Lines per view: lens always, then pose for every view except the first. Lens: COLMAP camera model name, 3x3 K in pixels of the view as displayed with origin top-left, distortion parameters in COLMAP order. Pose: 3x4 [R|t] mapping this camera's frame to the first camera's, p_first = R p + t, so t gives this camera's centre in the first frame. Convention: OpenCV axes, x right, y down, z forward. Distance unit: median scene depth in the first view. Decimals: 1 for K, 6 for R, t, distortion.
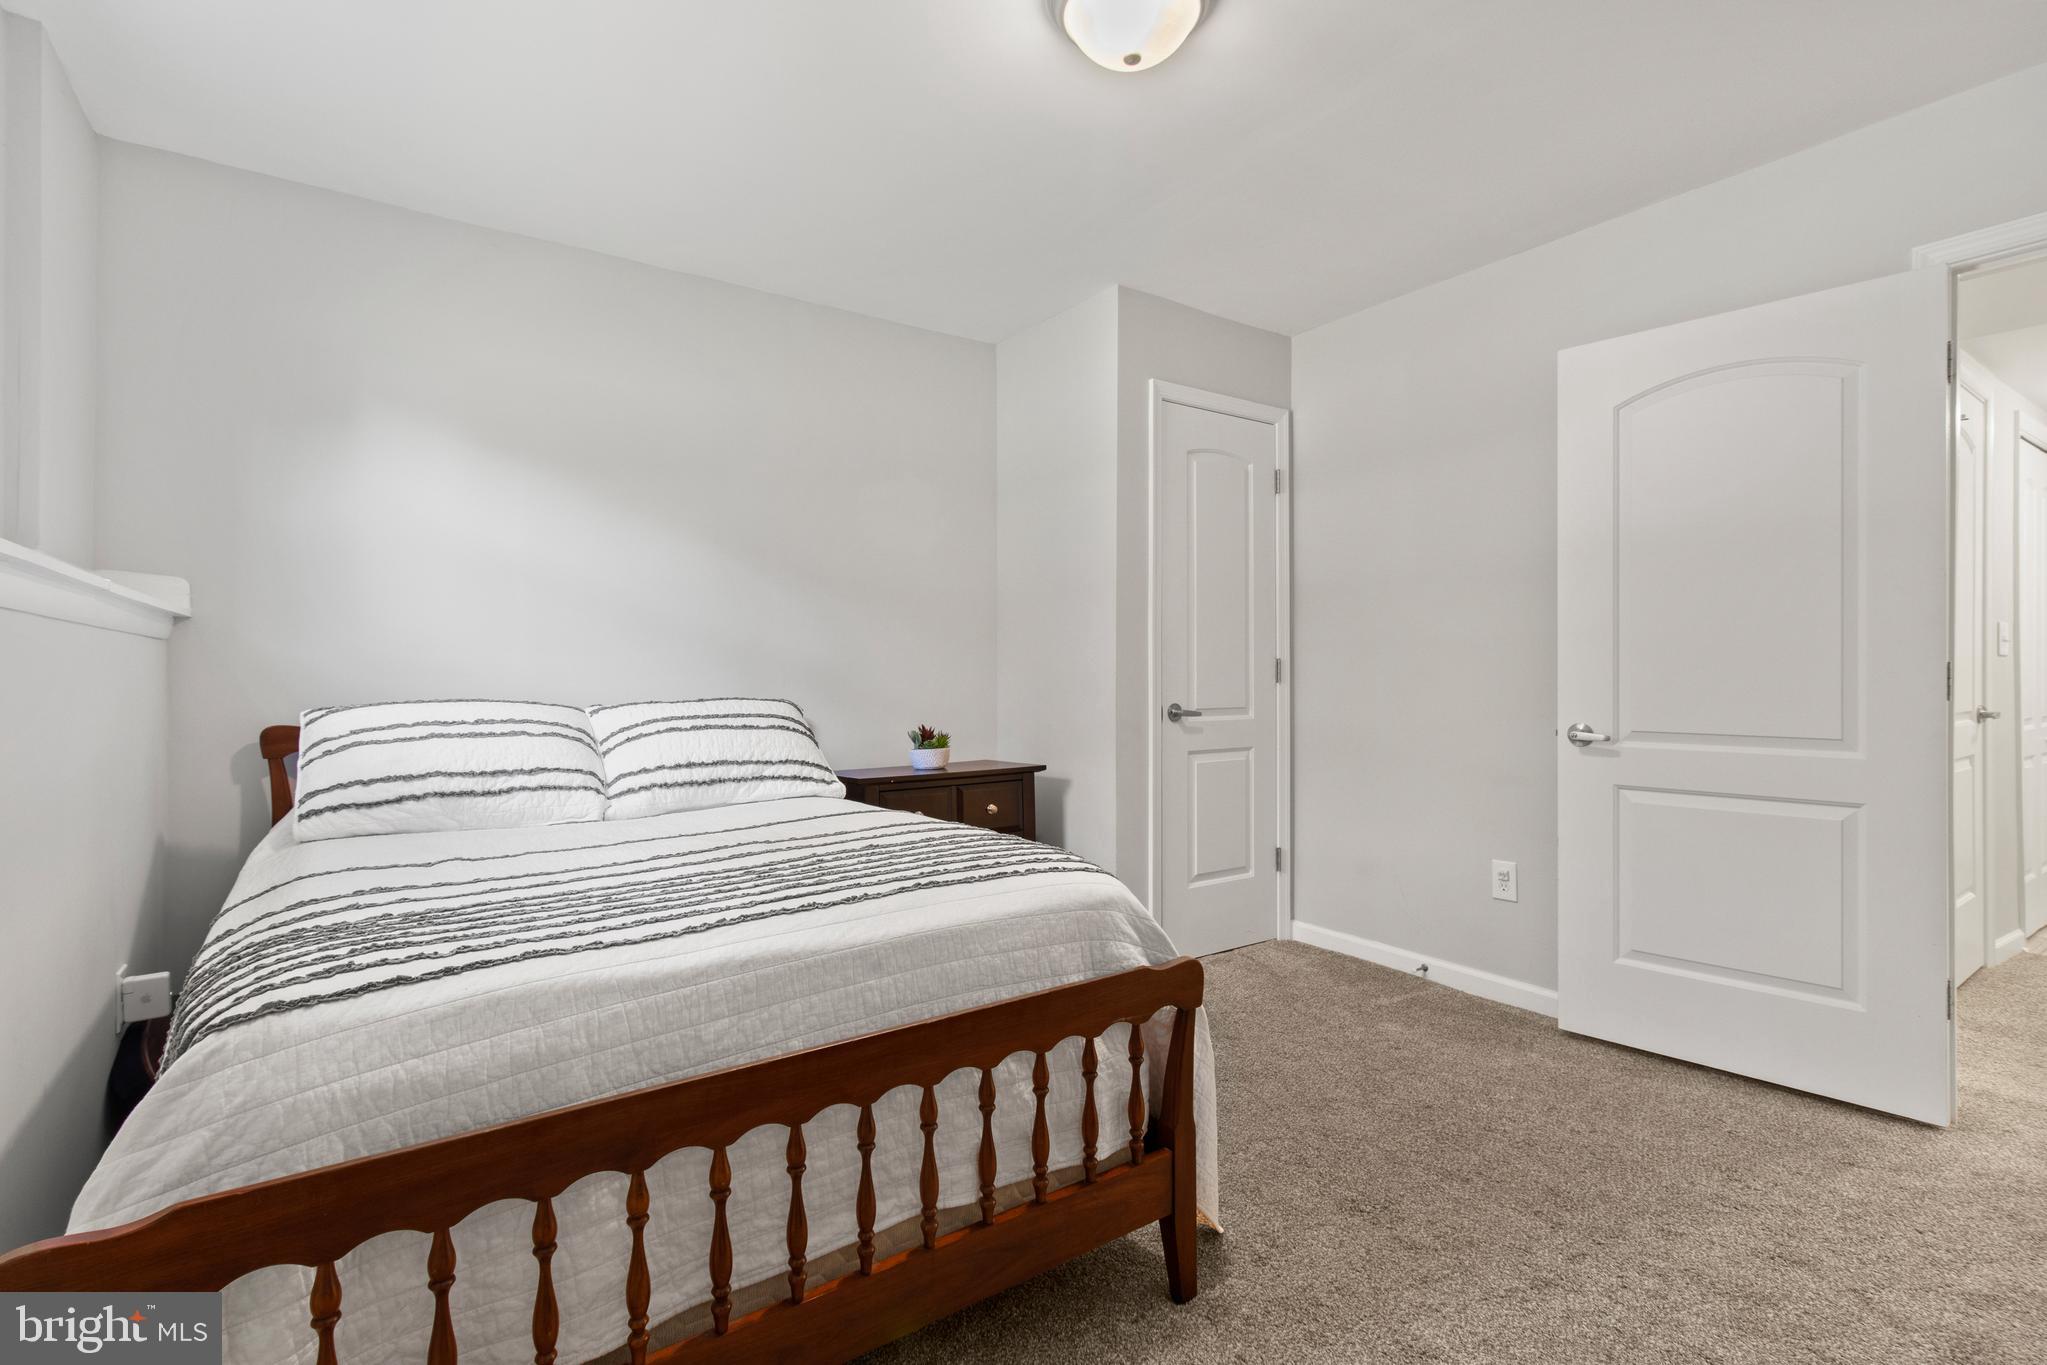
lens RADIAL K [[951.8, 0, 1020.1], [0, 951.8, 675.3], [0, 0, 1]] dist [0.004536, -0.001345]
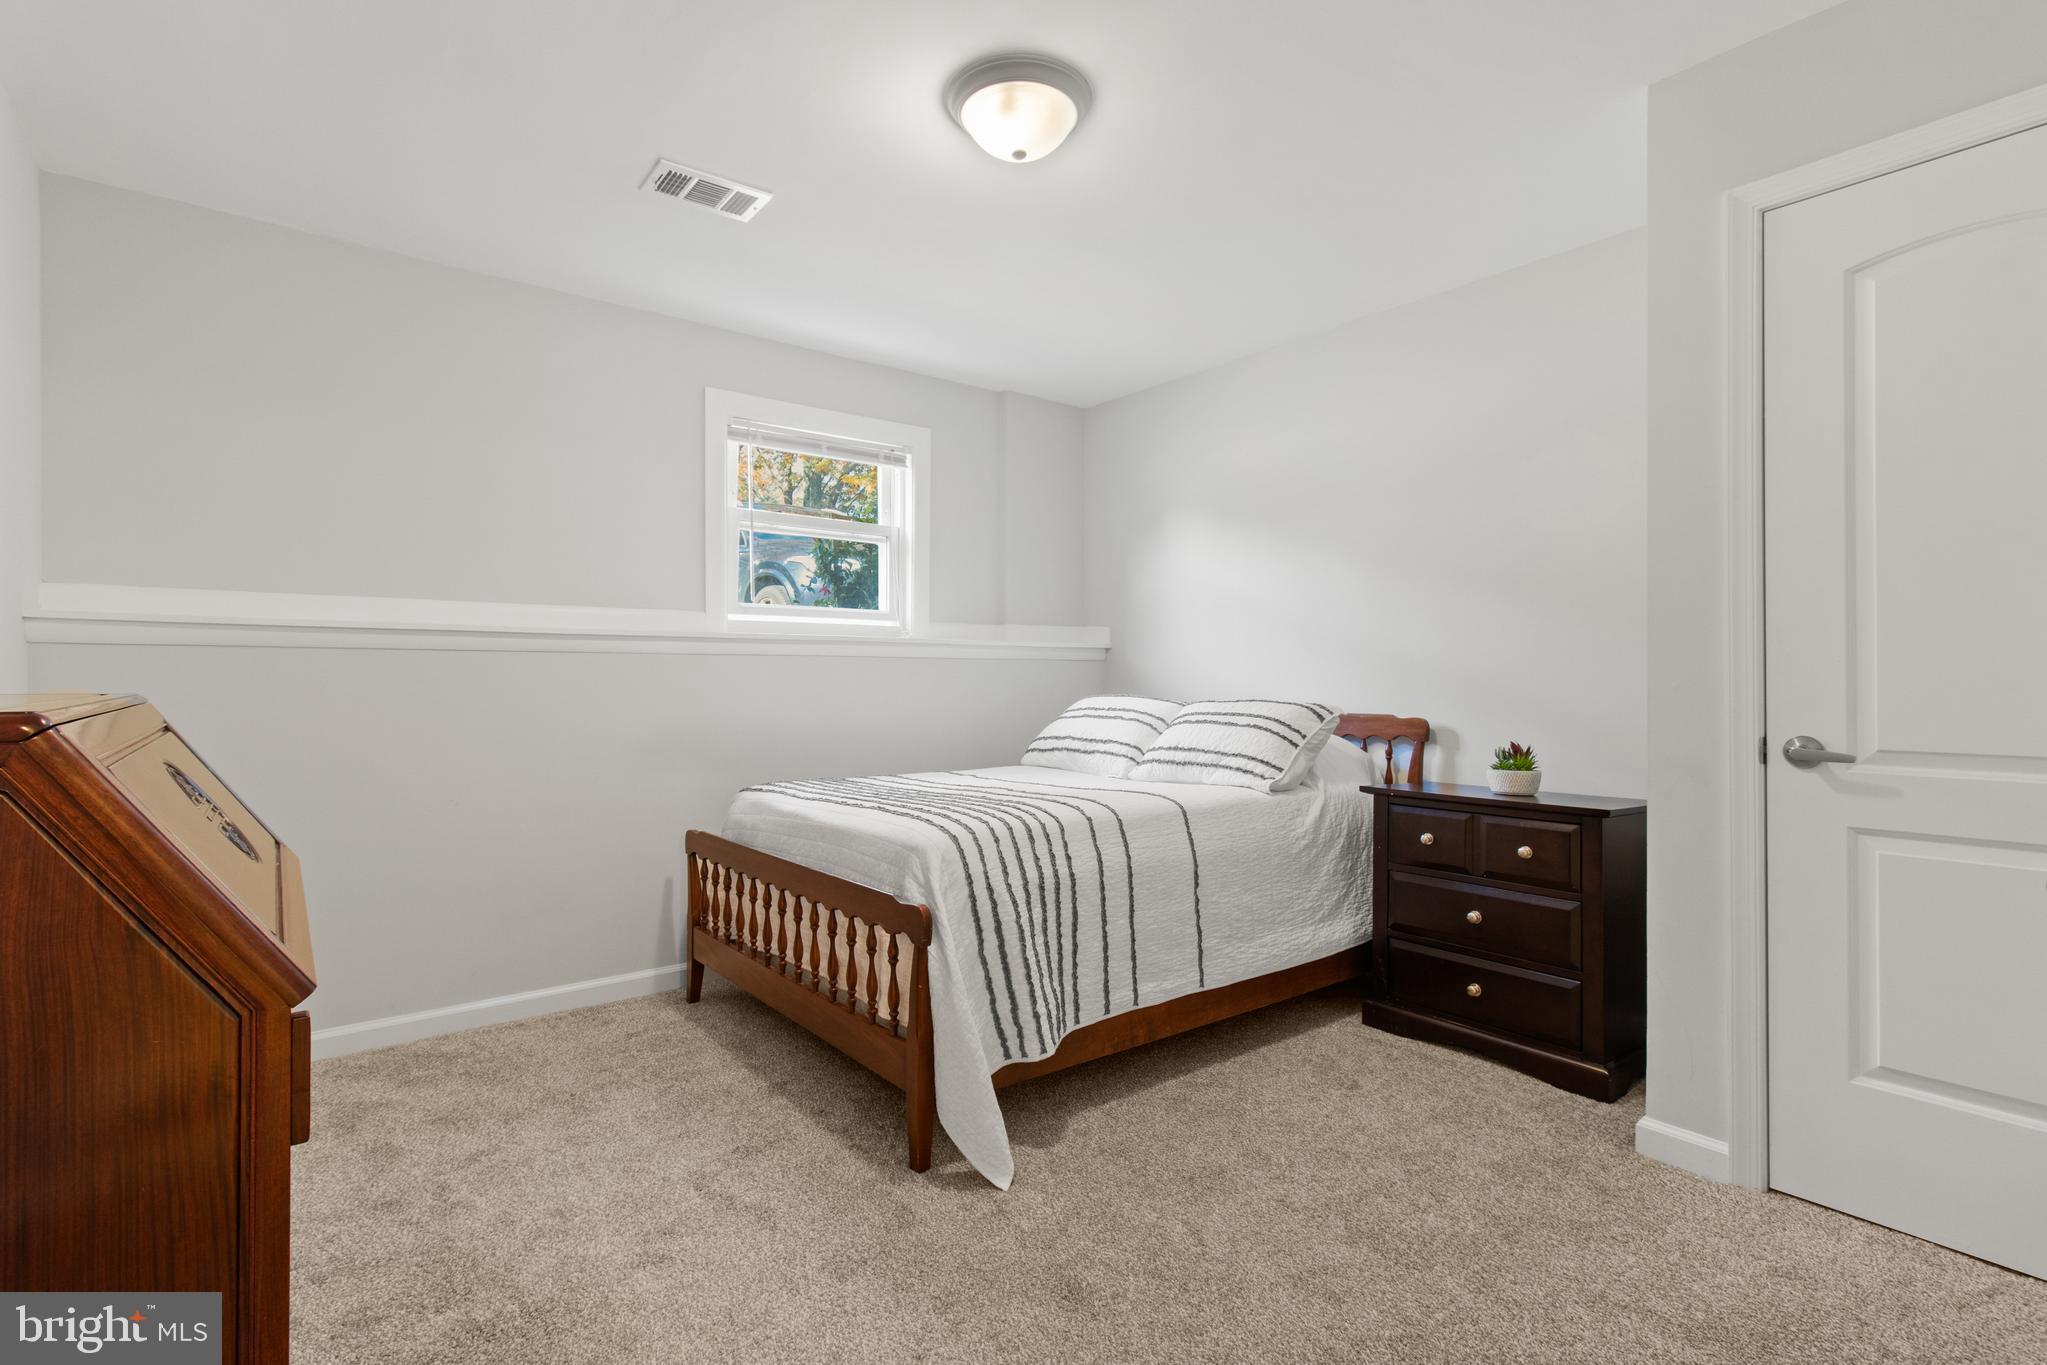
lens RADIAL K [[951.8, 0, 1021.7], [0, 951.8, 681.2], [0, 0, 1]] dist [0.004536, -0.001345]
pose [[0.064850, 0.006807, -0.997872, 0.930521], [-0.001884, 0.999976, 0.006699, -0.008039], [0.997893, 0.001446, 0.064861, 0.674666]]
